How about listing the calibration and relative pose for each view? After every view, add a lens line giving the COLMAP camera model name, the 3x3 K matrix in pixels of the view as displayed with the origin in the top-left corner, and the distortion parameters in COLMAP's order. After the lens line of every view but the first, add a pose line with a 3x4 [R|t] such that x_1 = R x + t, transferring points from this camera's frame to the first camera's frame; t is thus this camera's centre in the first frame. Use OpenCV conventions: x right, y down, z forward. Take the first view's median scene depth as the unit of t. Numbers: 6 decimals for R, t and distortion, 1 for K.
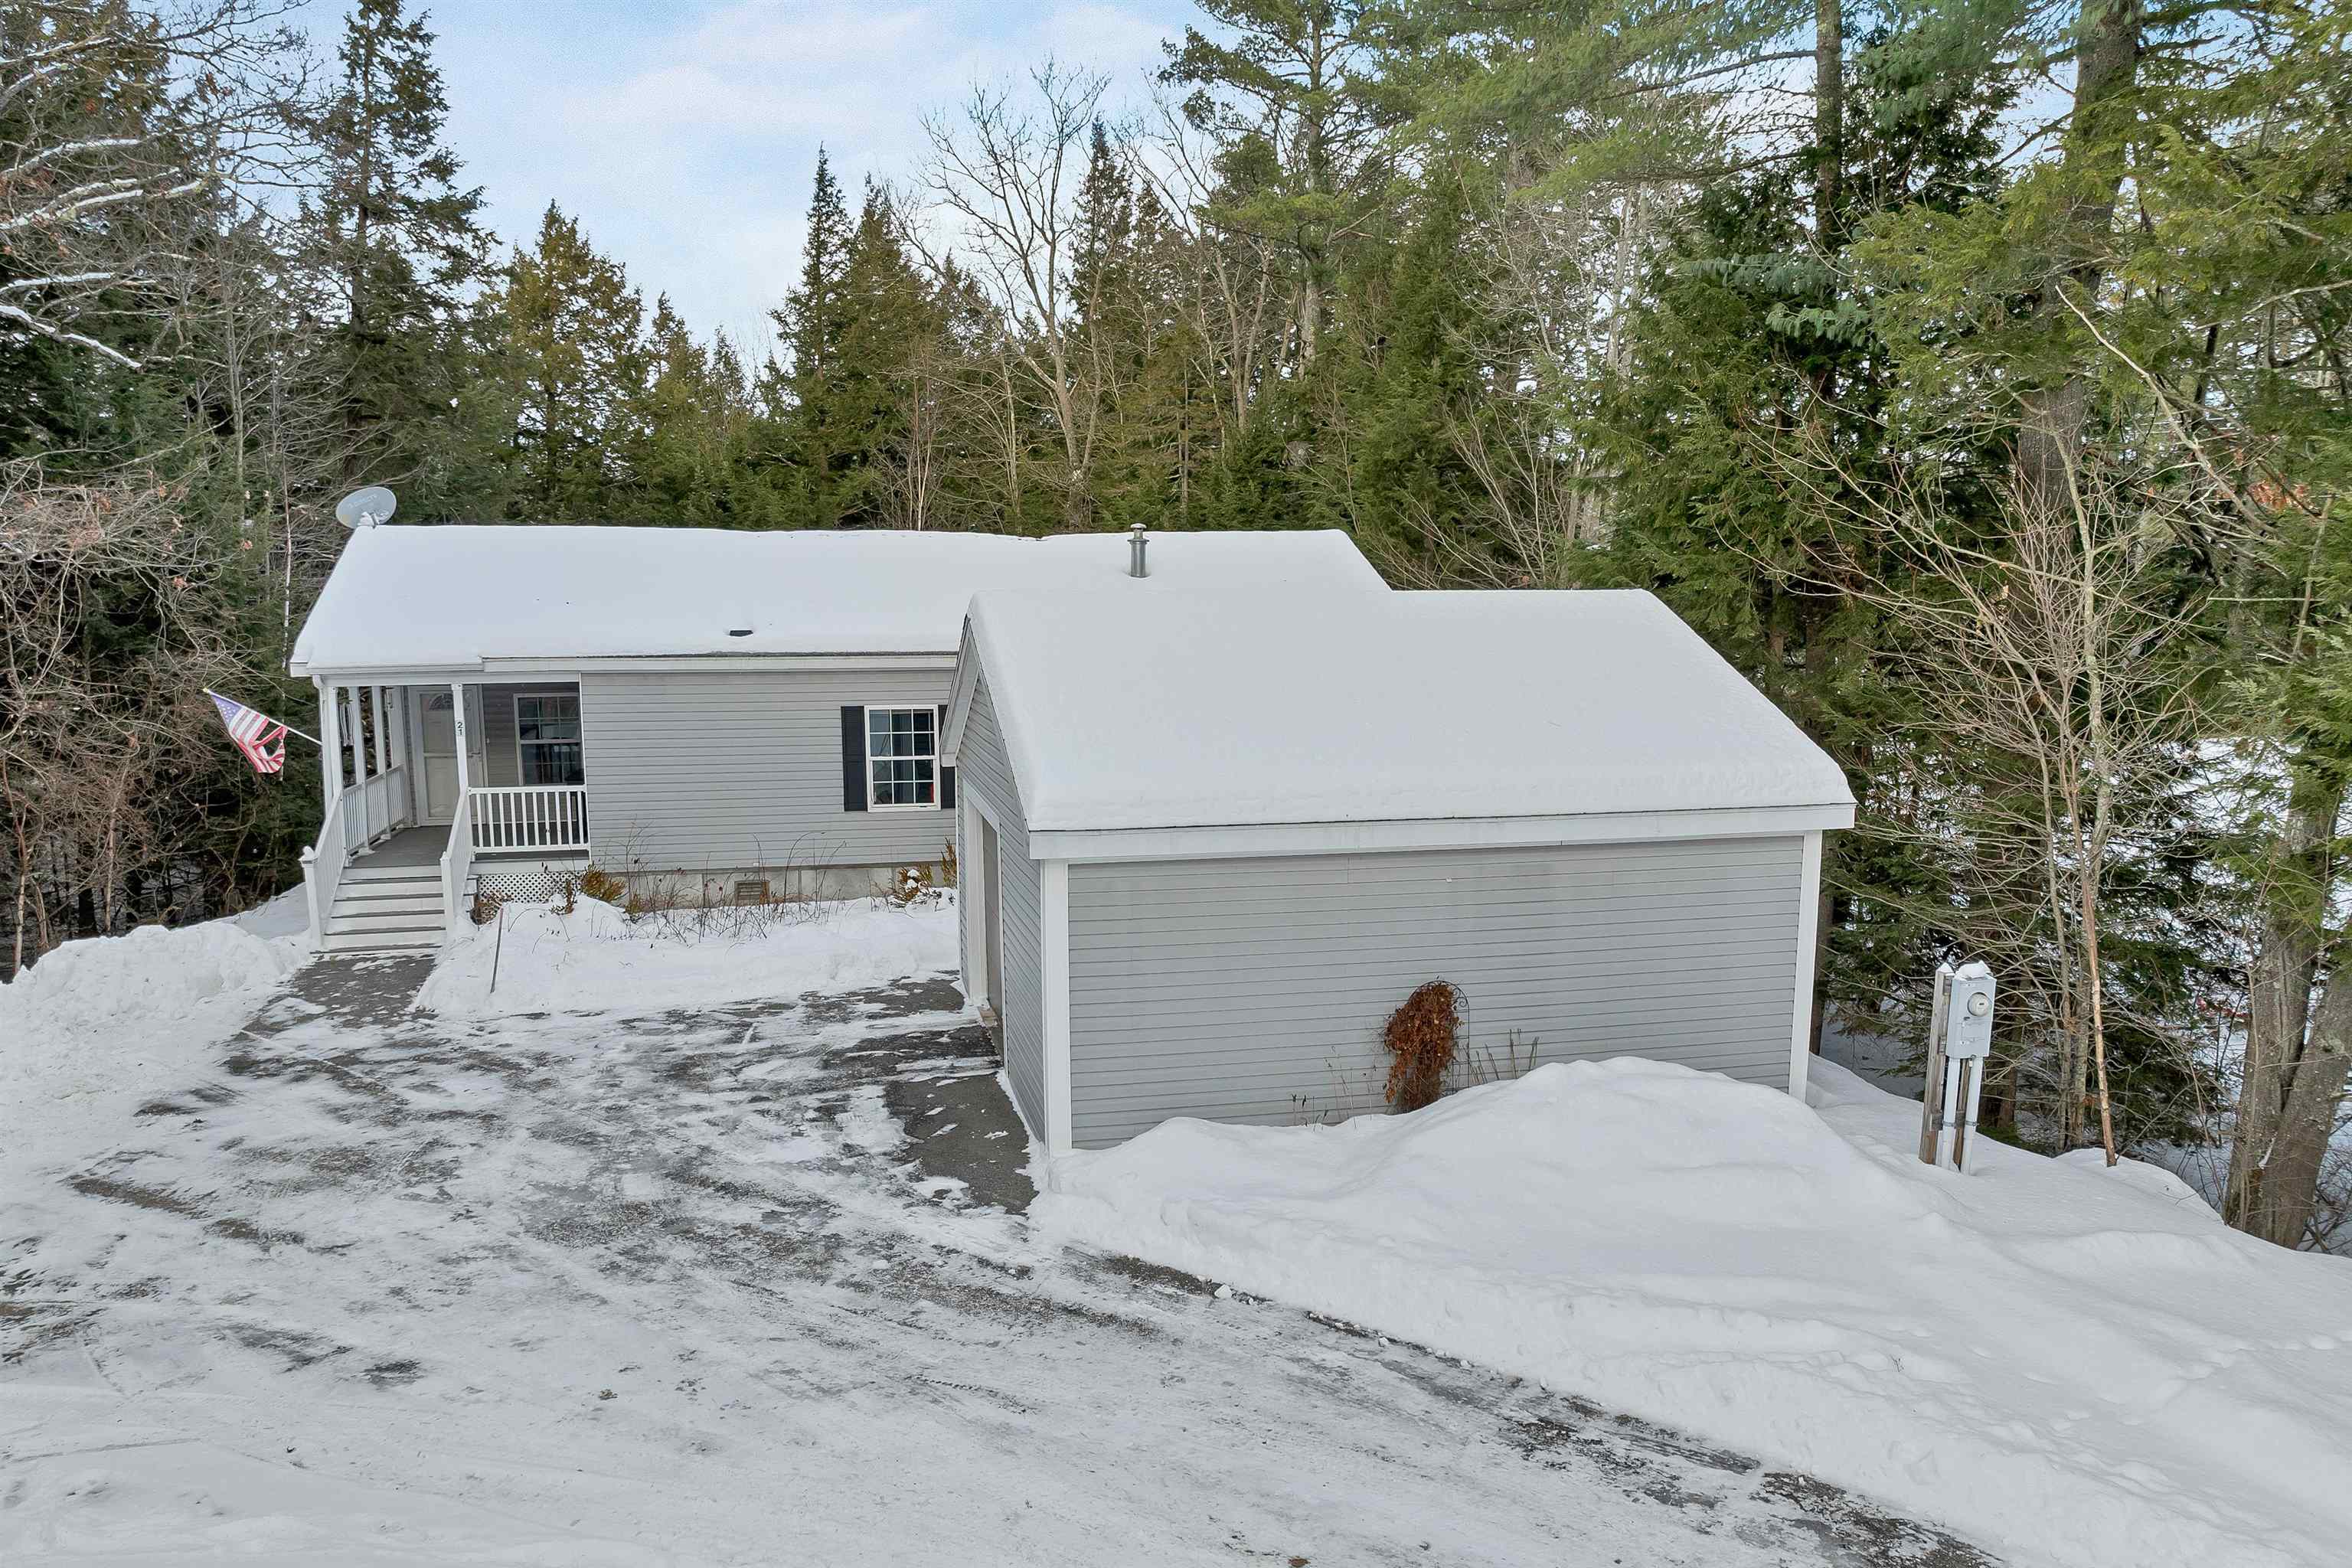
lens RADIAL K [[1676.2, 0, 1174.1], [0, 1676.2, 851.7], [0, 0, 1]] dist [-0.035609, -0.000843]
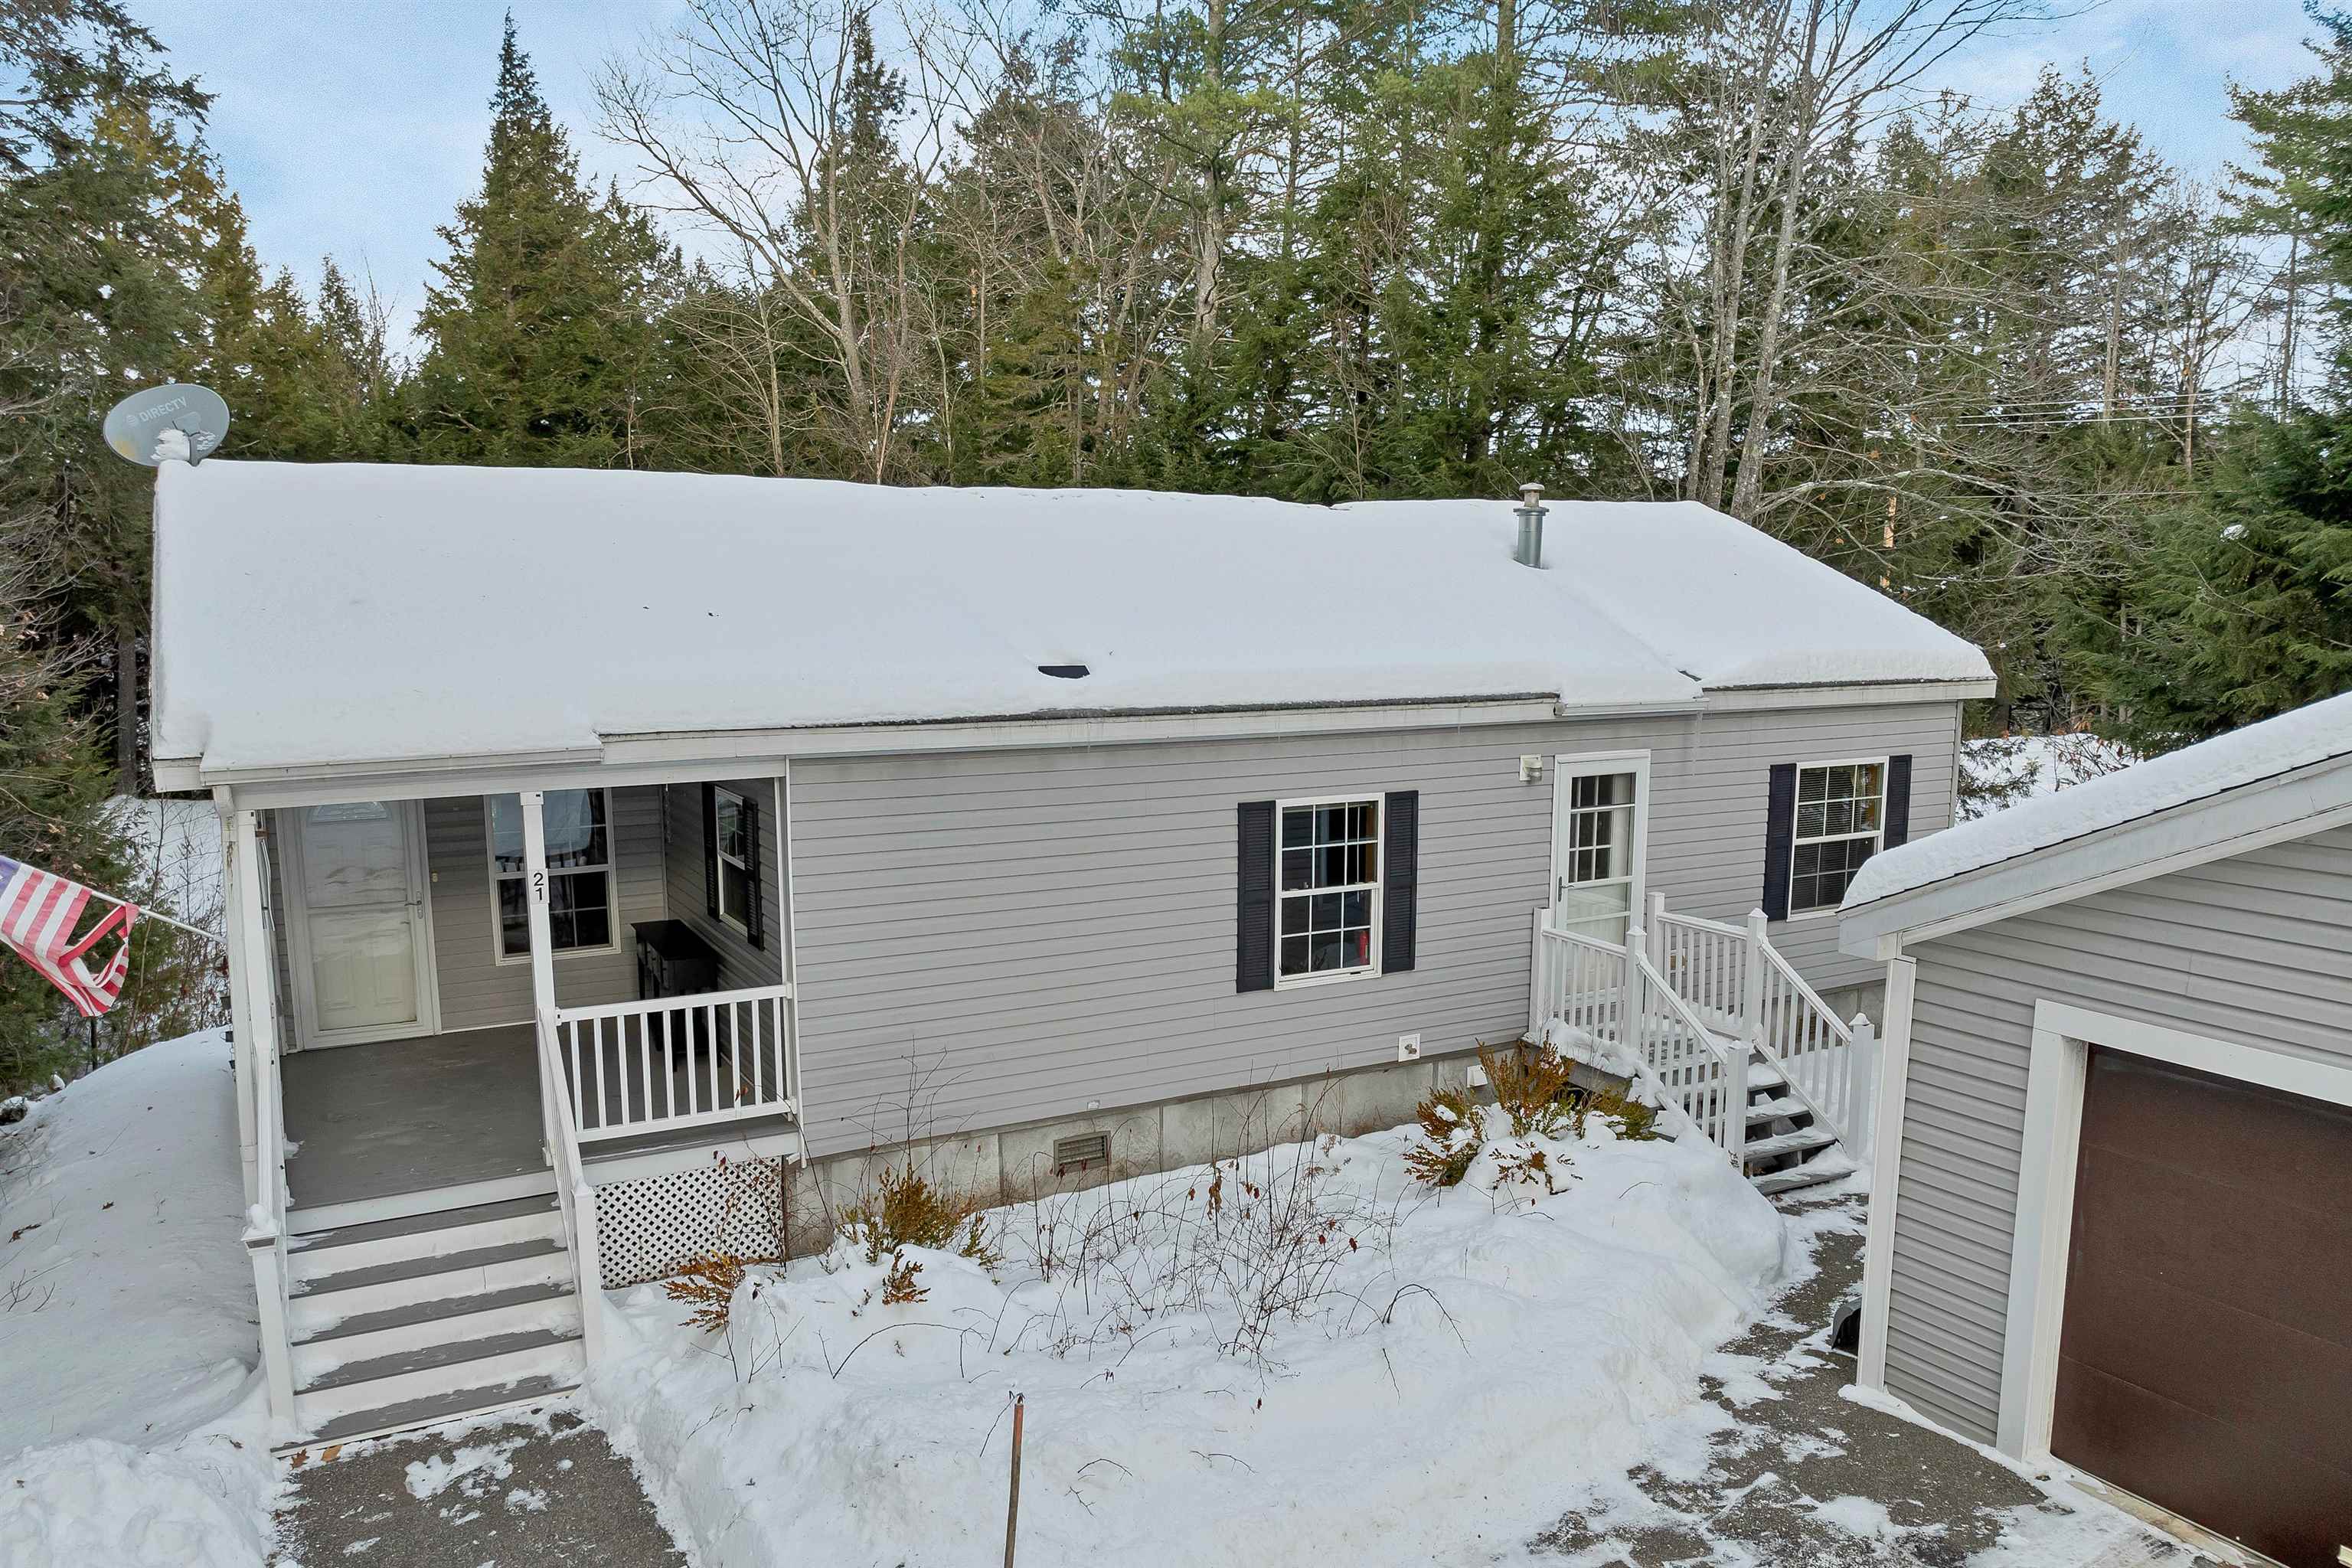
lens RADIAL K [[1676.2, 0, 1174.1], [0, 1676.2, 851.7], [0, 0, 1]] dist [-0.035609, -0.000843]
pose [[0.961228, -0.043354, 0.272324, -0.363511], [0.043277, 0.999043, 0.006293, -0.074578], [-0.272337, 0.005736, 0.962185, 0.476303]]
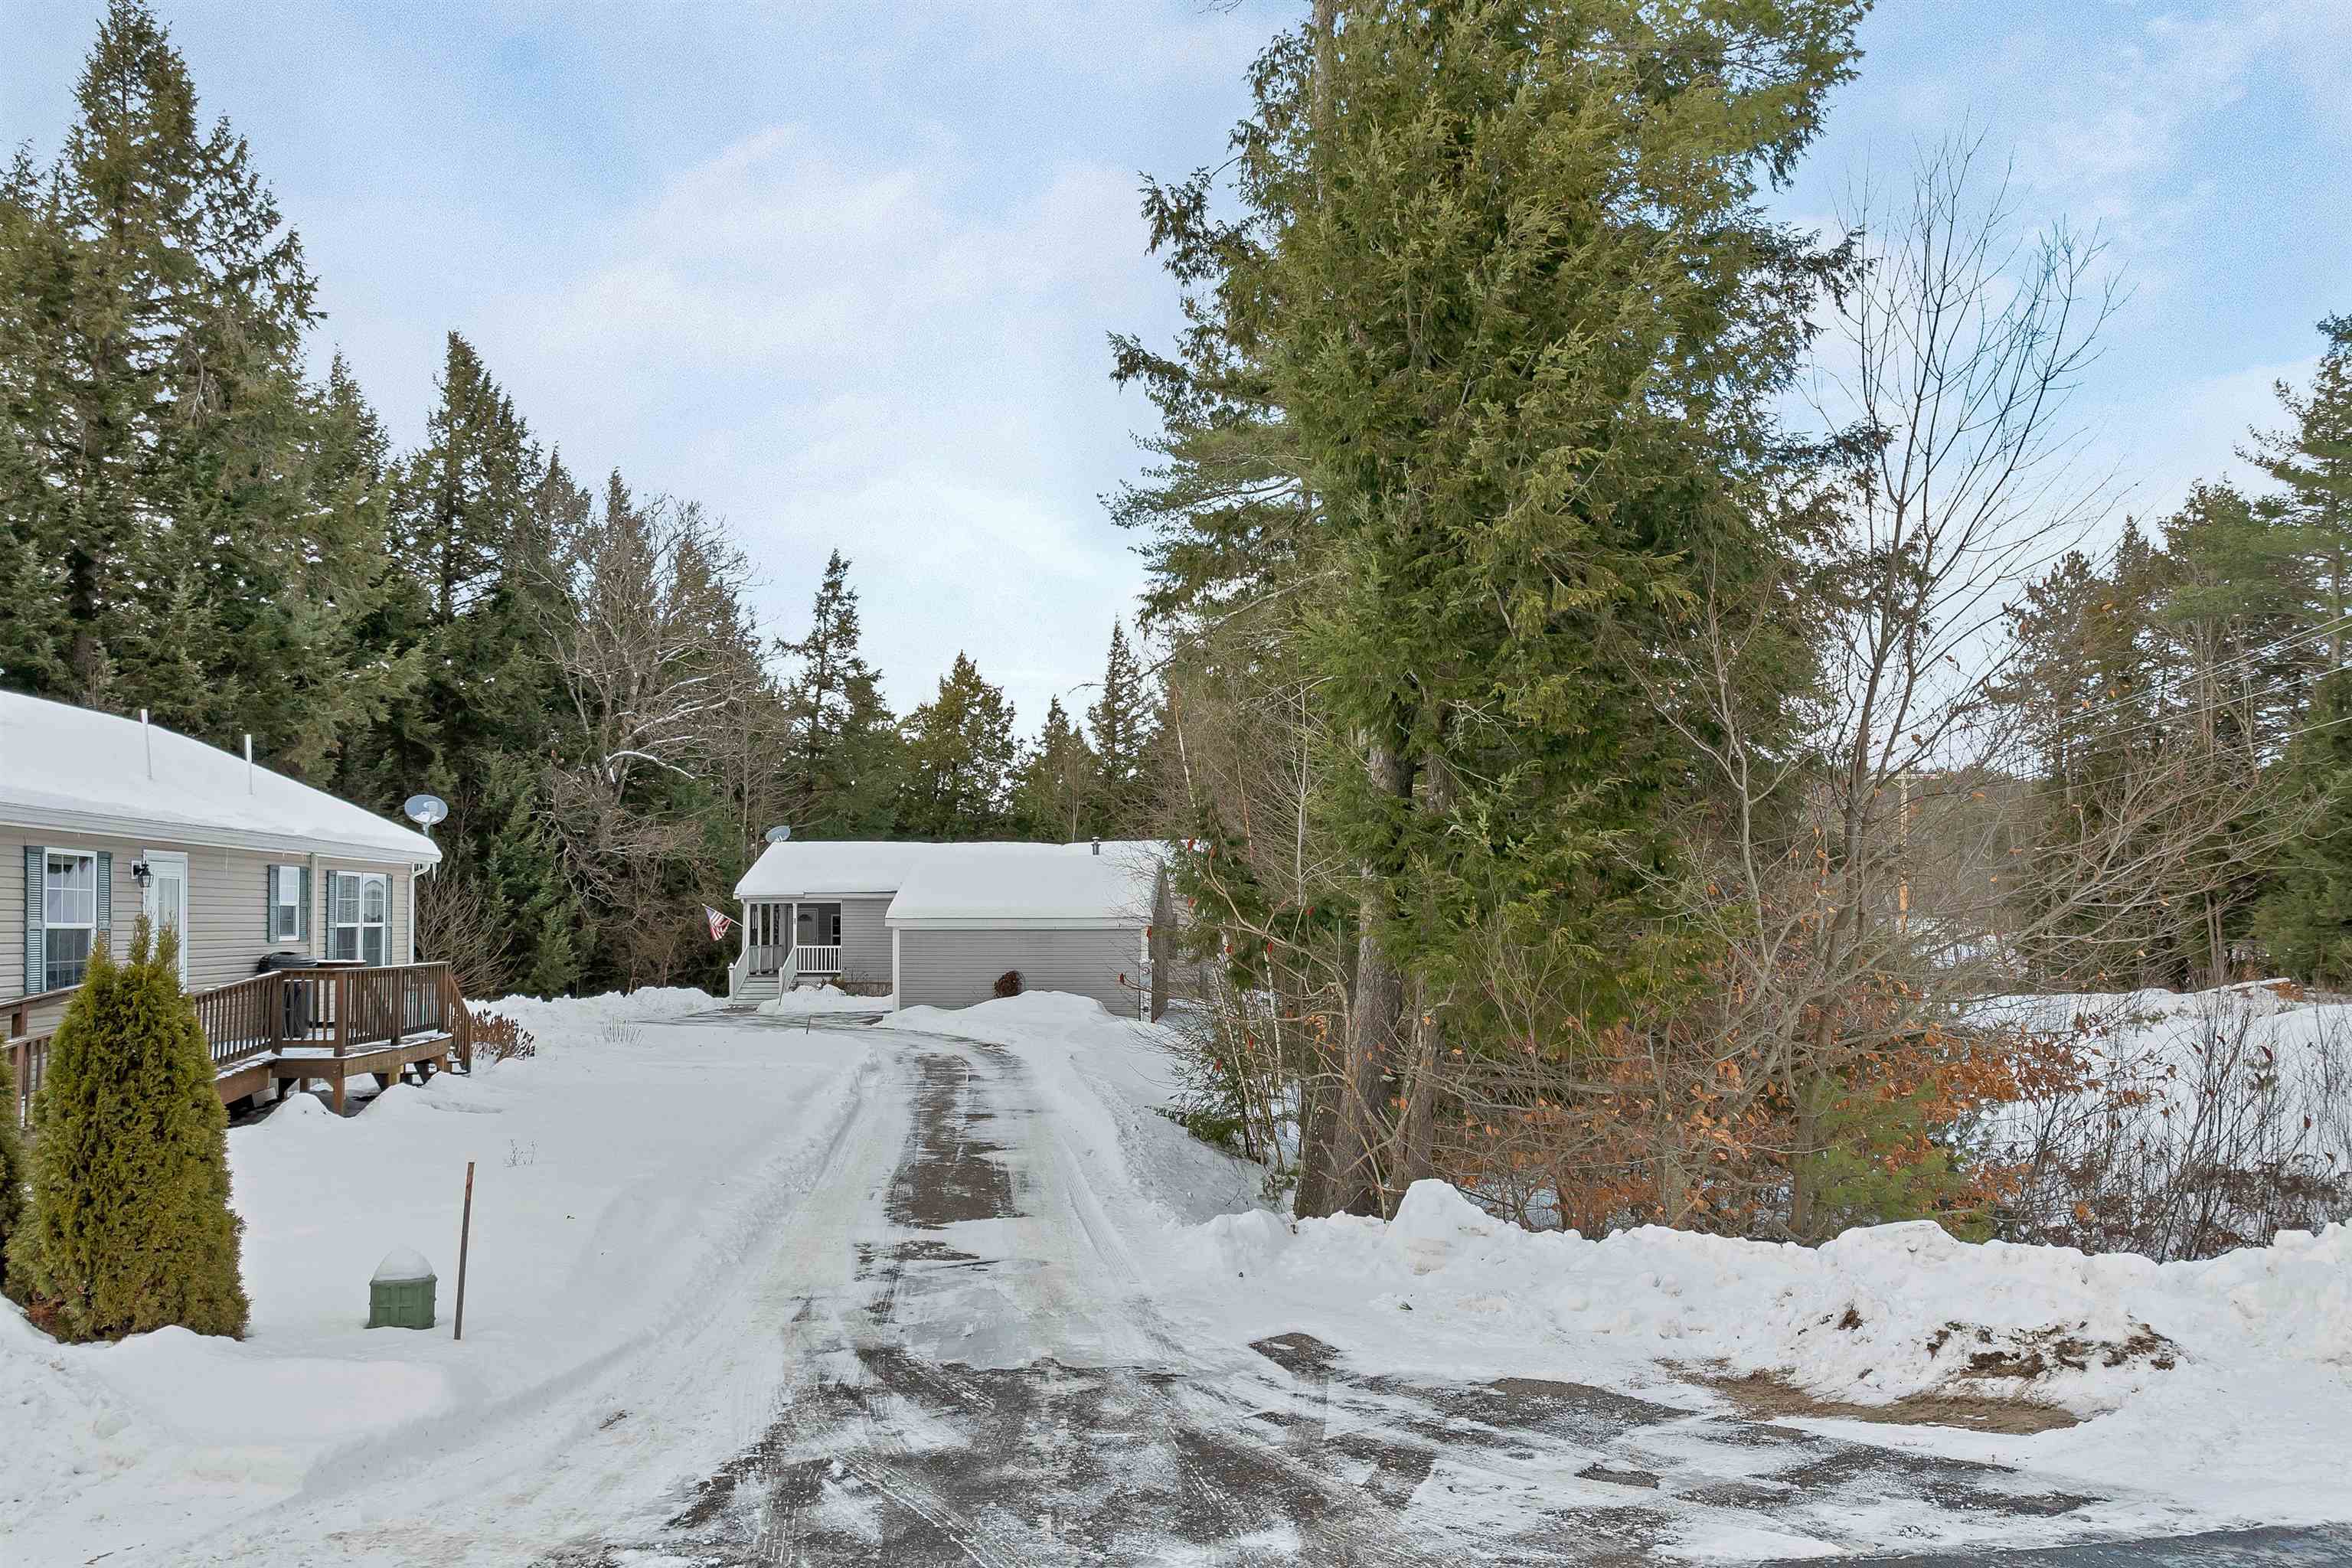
lens RADIAL K [[1676.2, 0, 1174.1], [0, 1676.2, 851.7], [0, 0, 1]] dist [-0.035609, -0.000843]
pose [[0.954901, -0.014505, -0.296569, 0.798608], [-0.044452, 0.980566, -0.191086, 0.259204], [0.293578, 0.195651, 0.935699, -1.107809]]
